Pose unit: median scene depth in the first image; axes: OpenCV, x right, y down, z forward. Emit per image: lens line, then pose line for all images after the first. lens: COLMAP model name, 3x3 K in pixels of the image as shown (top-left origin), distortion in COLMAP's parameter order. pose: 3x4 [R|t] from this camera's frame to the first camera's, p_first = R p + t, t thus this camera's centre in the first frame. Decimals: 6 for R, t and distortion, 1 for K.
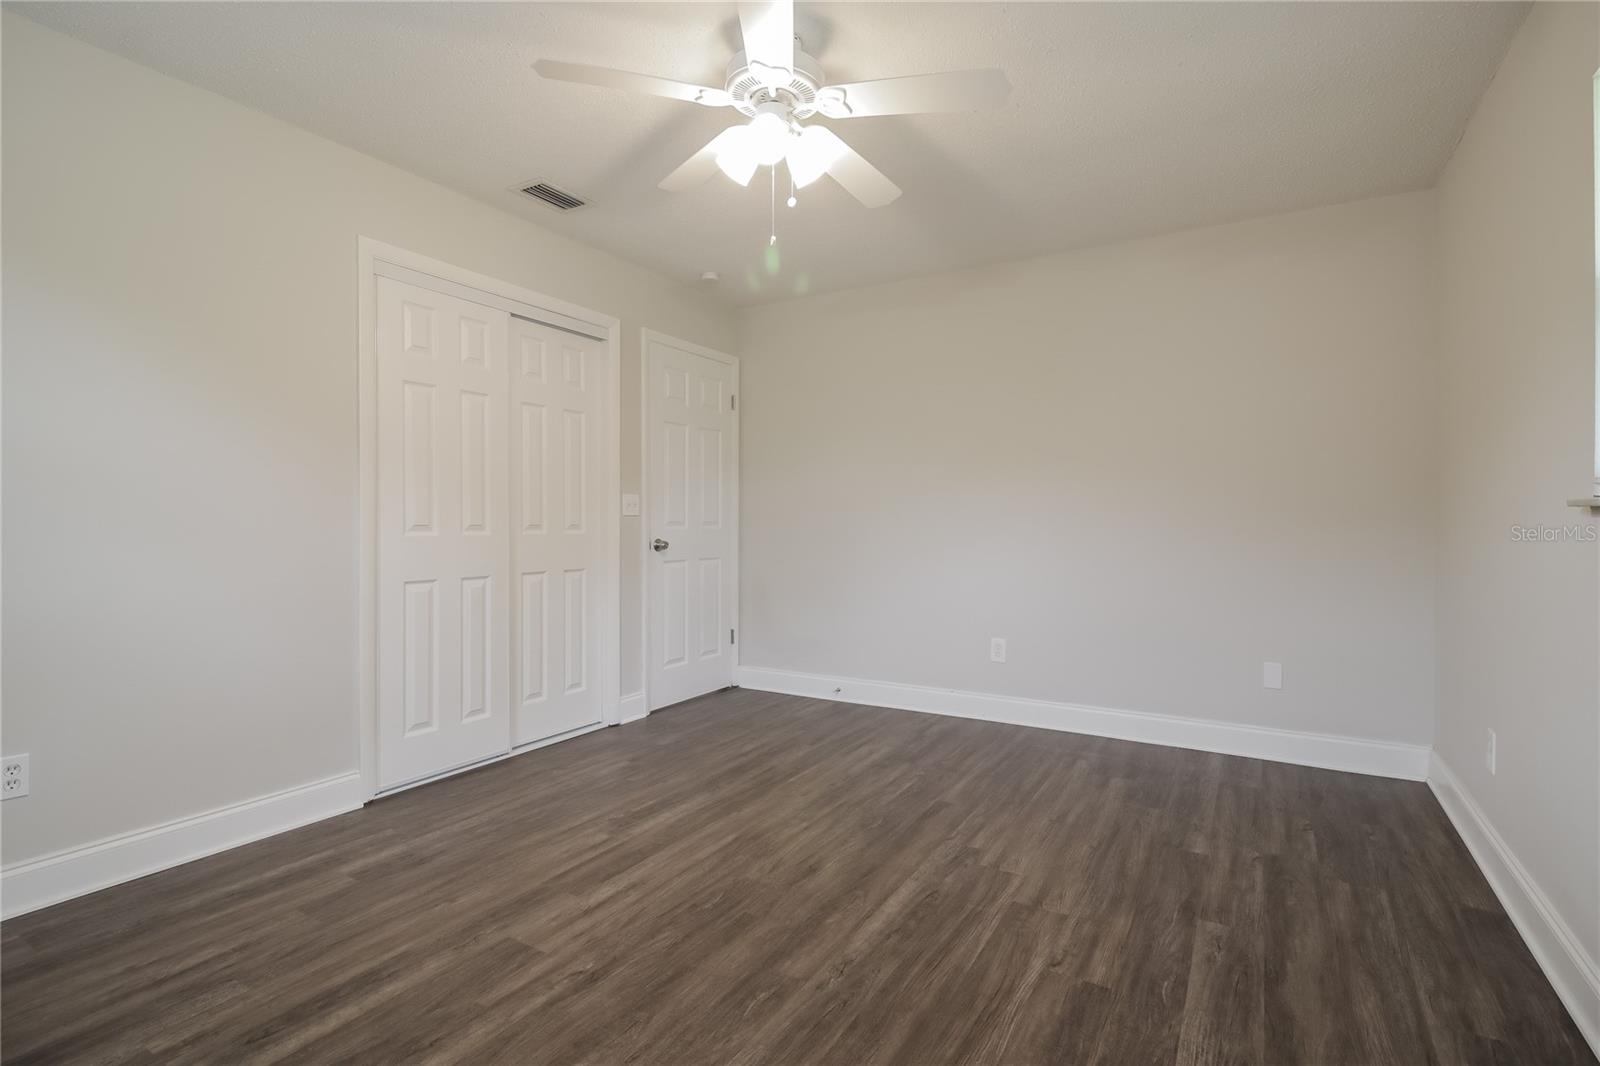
lens RADIAL K [[750.1, 0, 798.2], [0, 750.1, 524.0], [0, 0, 1]] dist [0.011680, -0.016040]
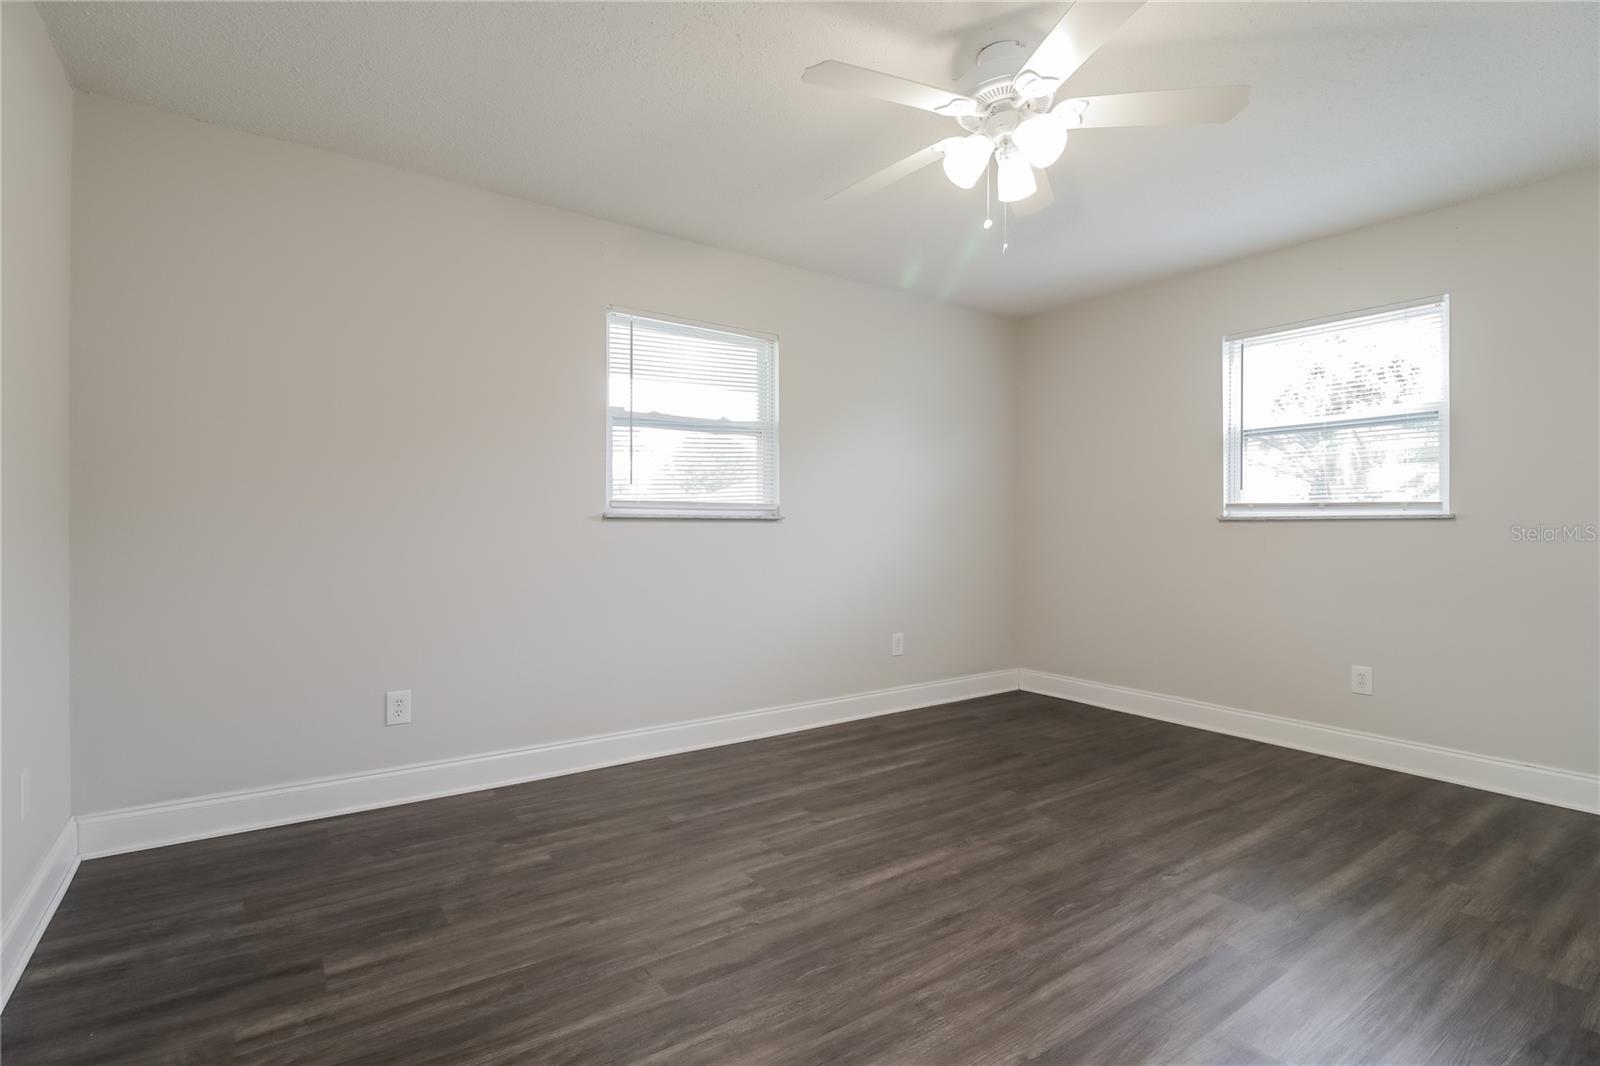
lens RADIAL K [[750.1, 0, 798.2], [0, 750.1, 524.0], [0, 0, 1]] dist [0.011680, -0.016040]
pose [[-0.913269, -0.006257, 0.407309, -0.207512], [-0.004690, 0.999977, 0.004846, -0.006275], [-0.407330, 0.002516, -0.913277, 2.195468]]
